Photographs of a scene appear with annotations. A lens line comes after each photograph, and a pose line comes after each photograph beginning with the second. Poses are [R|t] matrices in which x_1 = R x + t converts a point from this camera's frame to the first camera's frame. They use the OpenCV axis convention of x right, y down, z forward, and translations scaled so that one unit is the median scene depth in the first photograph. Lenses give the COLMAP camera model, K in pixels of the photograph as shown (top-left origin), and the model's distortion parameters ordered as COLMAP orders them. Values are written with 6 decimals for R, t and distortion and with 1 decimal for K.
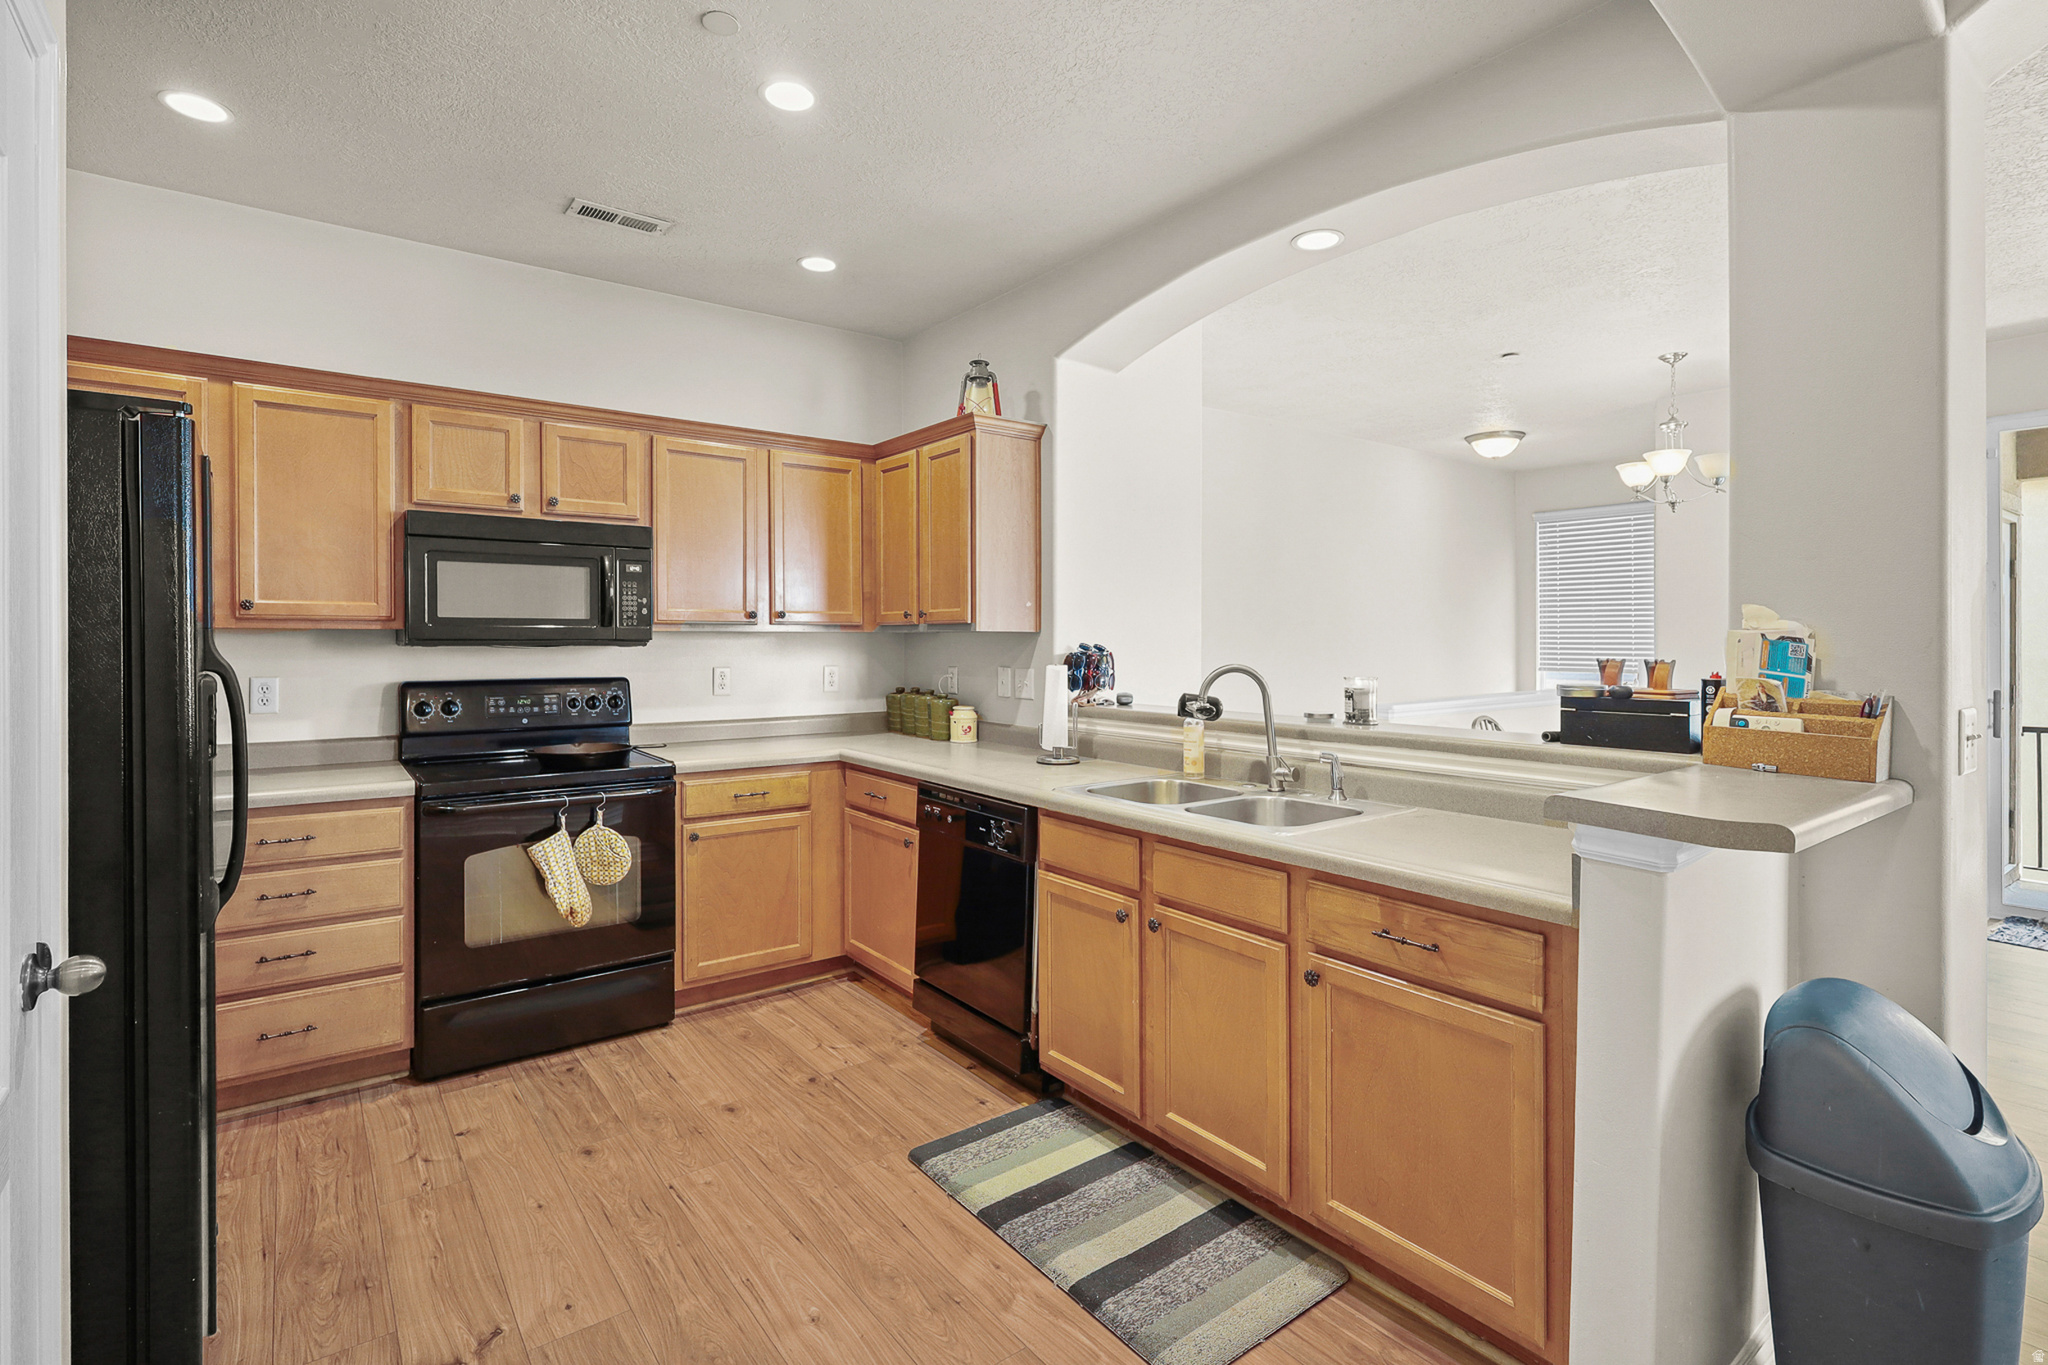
lens RADIAL K [[968.0, 0, 1038.5], [0, 968.0, 615.9], [0, 0, 1]] dist [-0.001613, 0.000870]
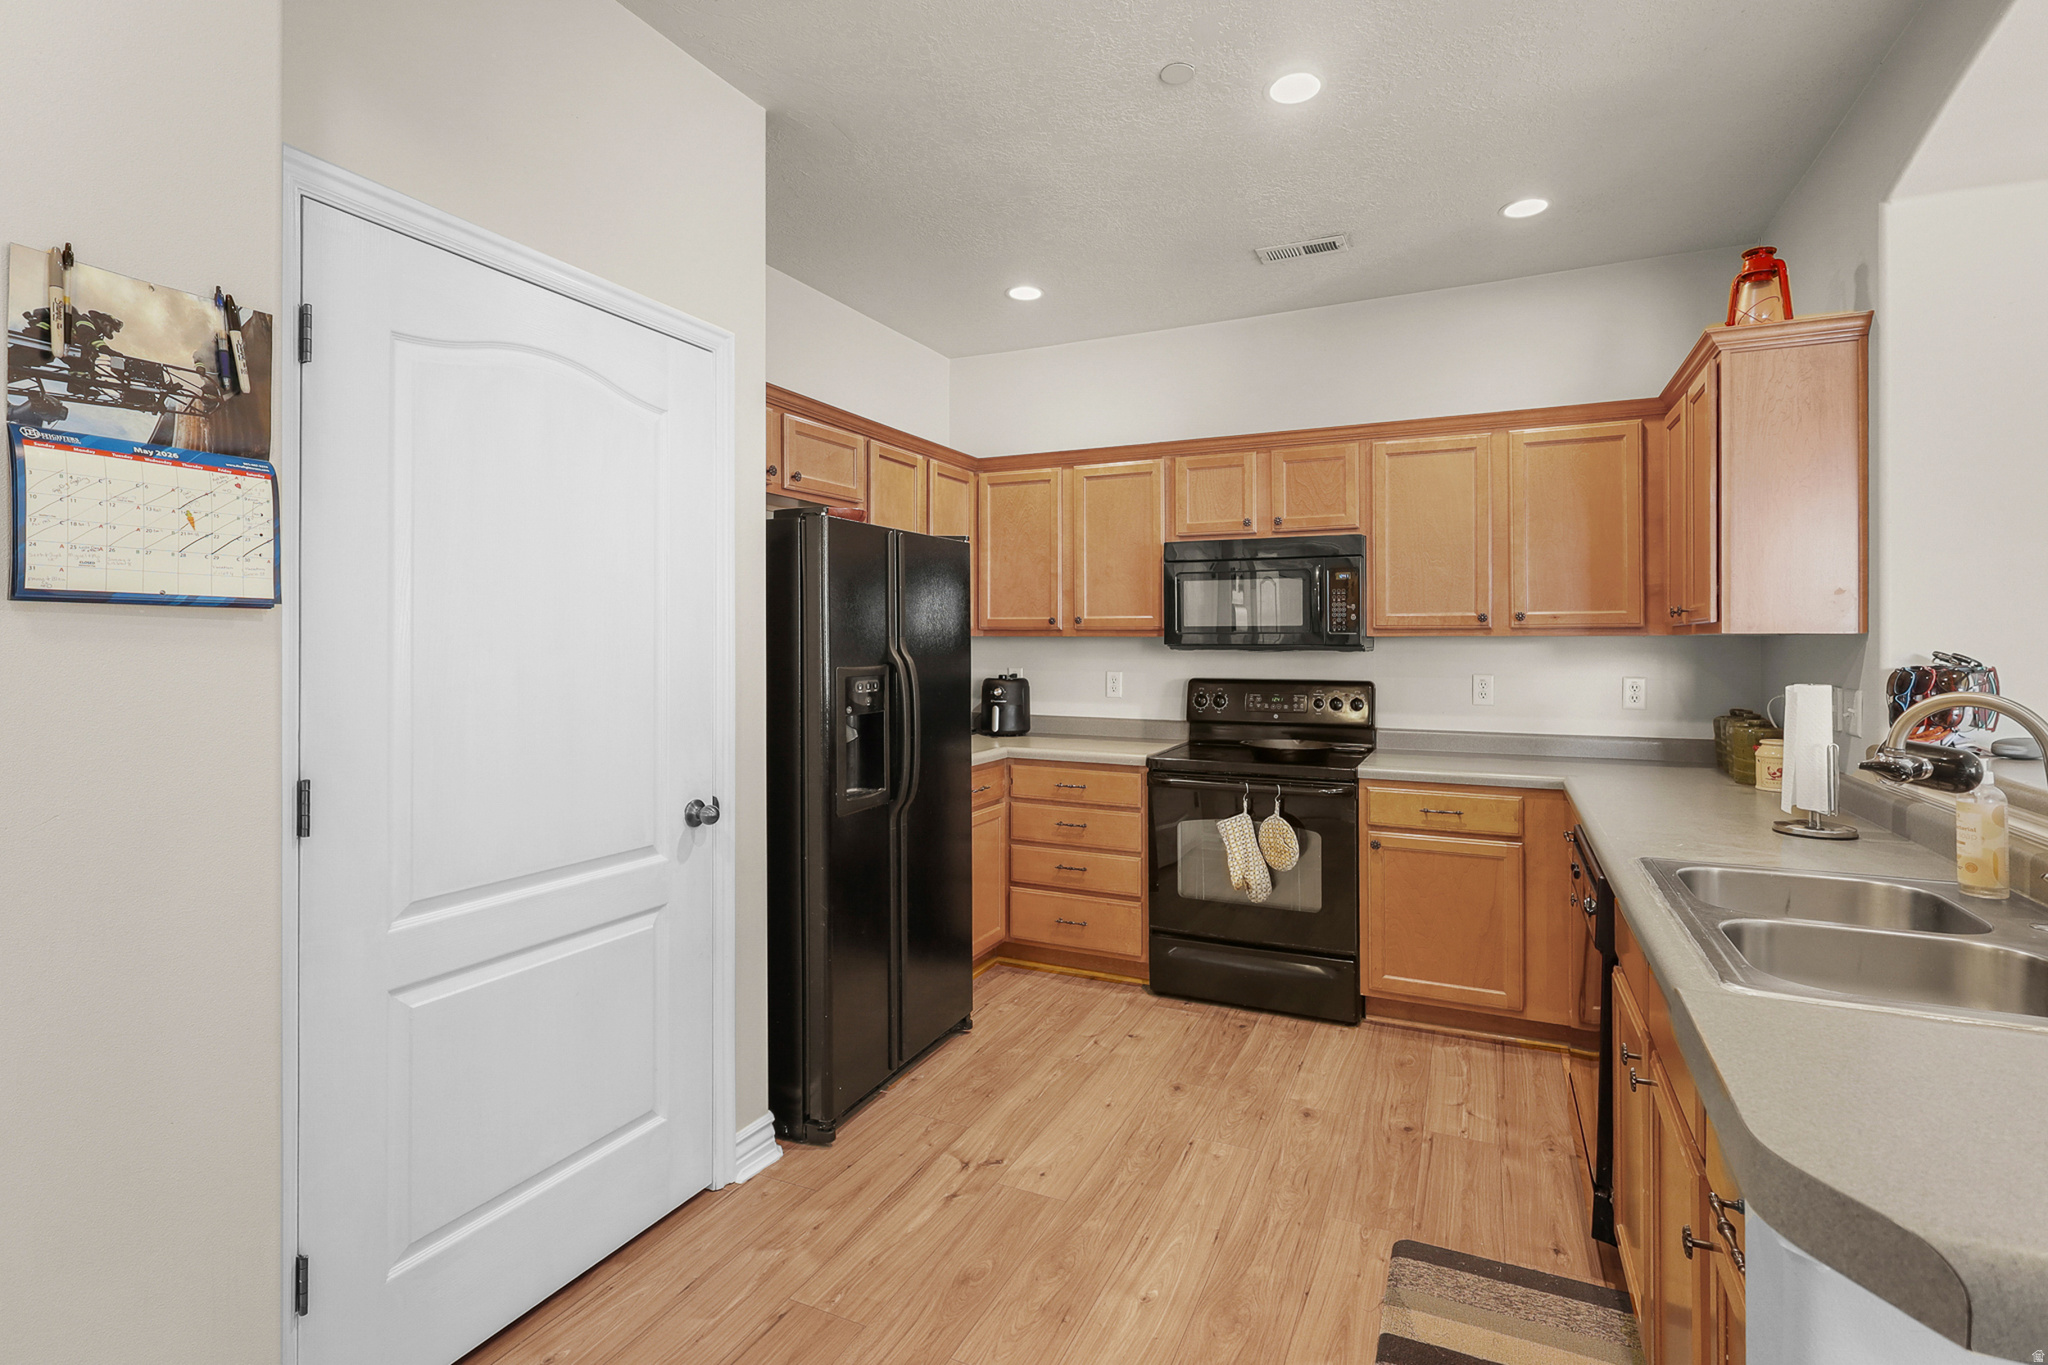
lens RADIAL K [[968.0, 0, 1027.5], [0, 968.0, 617.1], [0, 0, 1]] dist [-0.001613, 0.000870]
pose [[0.461740, -0.025606, -0.886646, 0.384059], [0.018949, 0.999640, -0.019001, 0.009481], [0.886813, -0.008028, 0.462058, 0.247140]]
